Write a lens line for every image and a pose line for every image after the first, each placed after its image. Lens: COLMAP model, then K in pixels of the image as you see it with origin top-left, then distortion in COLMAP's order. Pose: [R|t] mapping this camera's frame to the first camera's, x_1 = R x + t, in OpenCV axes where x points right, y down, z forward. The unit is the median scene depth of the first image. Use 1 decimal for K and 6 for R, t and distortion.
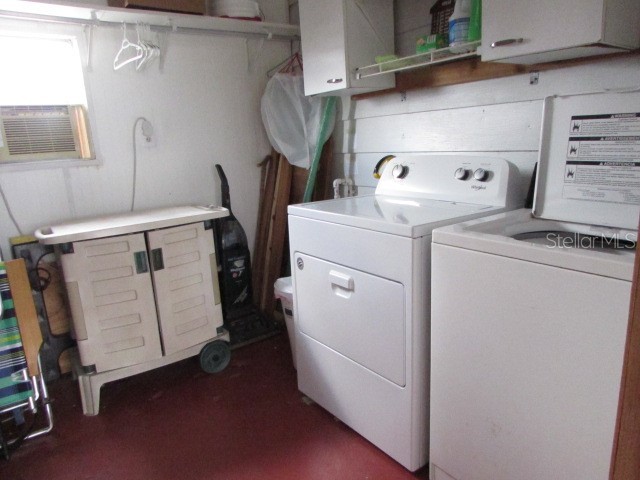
lens RADIAL K [[454.0, 0, 320.0], [0, 454.0, 240.0], [0, 0, 1]] dist [-0.049261, 0.037458]
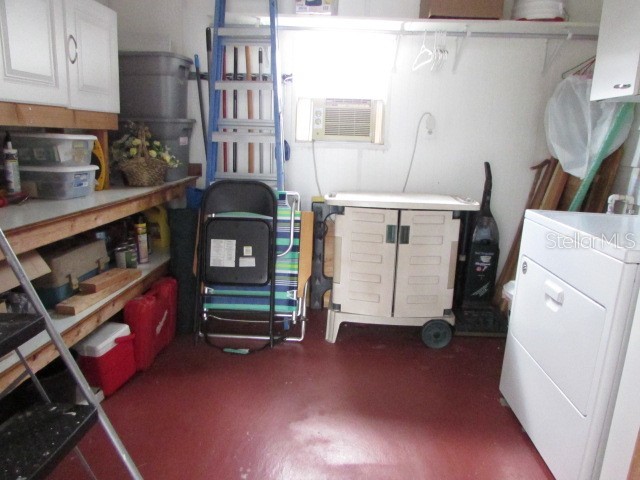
lens RADIAL K [[454.0, 0, 320.0], [0, 454.0, 240.0], [0, 0, 1]] dist [-0.049261, 0.037458]
pose [[0.775375, 0.219315, -0.592194, 0.154013], [-0.211209, 0.973816, 0.084104, 0.003432], [0.595133, 0.059865, 0.801394, -0.065651]]
